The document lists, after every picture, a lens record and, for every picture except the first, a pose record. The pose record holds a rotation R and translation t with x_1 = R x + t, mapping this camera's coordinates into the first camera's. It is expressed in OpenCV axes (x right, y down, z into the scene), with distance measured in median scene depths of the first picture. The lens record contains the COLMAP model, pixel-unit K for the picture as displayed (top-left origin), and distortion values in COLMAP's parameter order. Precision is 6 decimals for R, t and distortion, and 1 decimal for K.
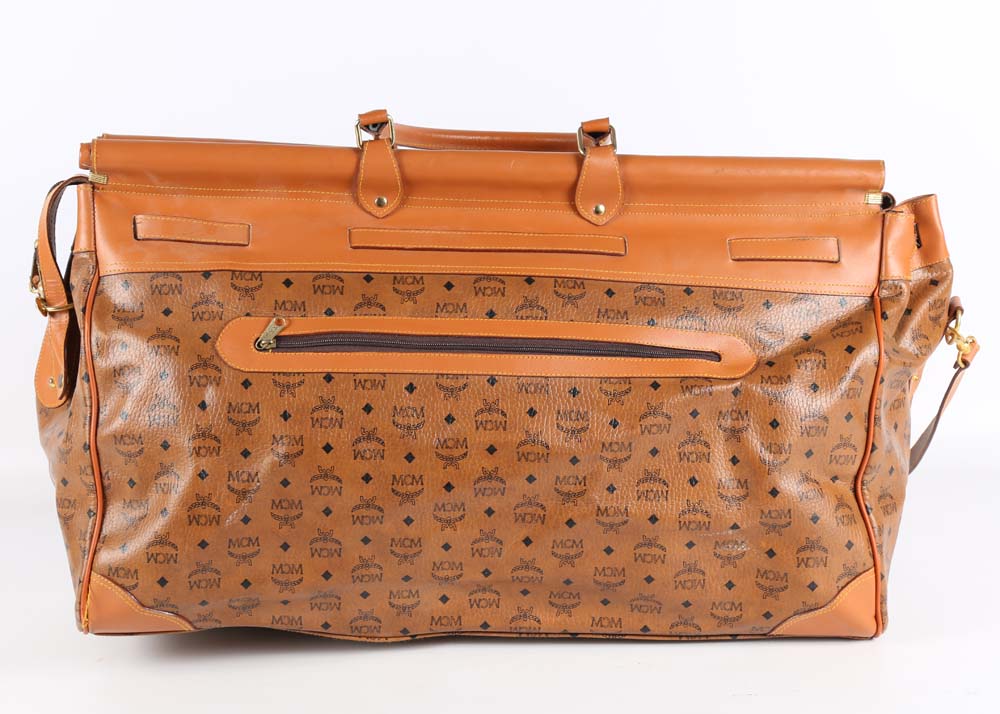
lens RADIAL K [[2433.3, 0, 464.8], [0, 2433.3, 401.8], [0, 0, 1]] dist [0.250882, 0.000000]
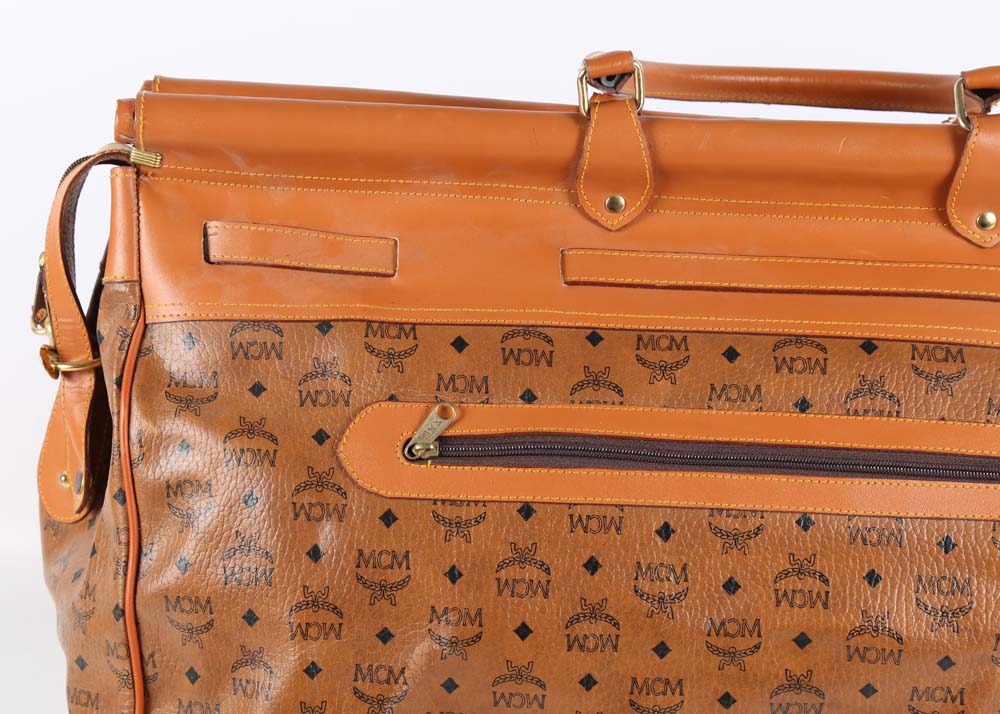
lens RADIAL K [[2845.6, 0, 465.0], [0, 2845.6, 363.5], [0, 0, 1]] dist [0.425477, 0.000000]
pose [[0.999184, 0.022000, -0.033879, -0.047576], [-0.020135, 0.998315, 0.054429, -0.081899], [0.035020, -0.053703, 0.997943, 0.305846]]
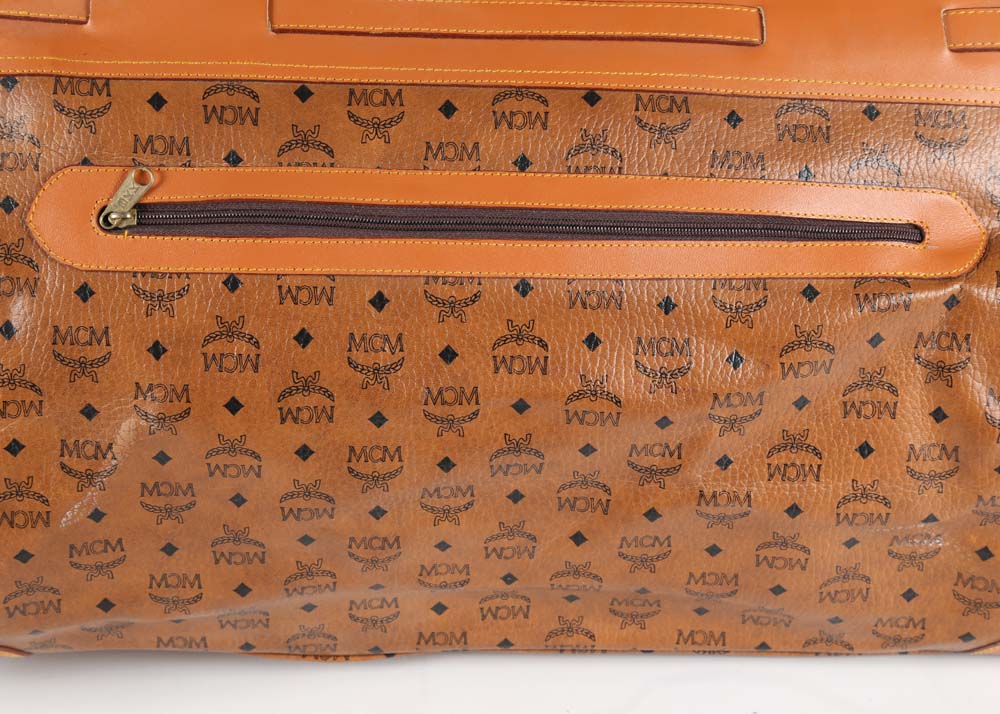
lens RADIAL K [[1870.7, 0, 494.4], [0, 1870.7, 348.2], [0, 0, 1]] dist [0.192780, 0.000000]
pose [[0.999936, 0.007356, 0.008606, 0.000830], [-0.009365, 0.964603, 0.263539, -0.108544], [-0.006363, -0.263603, 0.964610, 0.569730]]
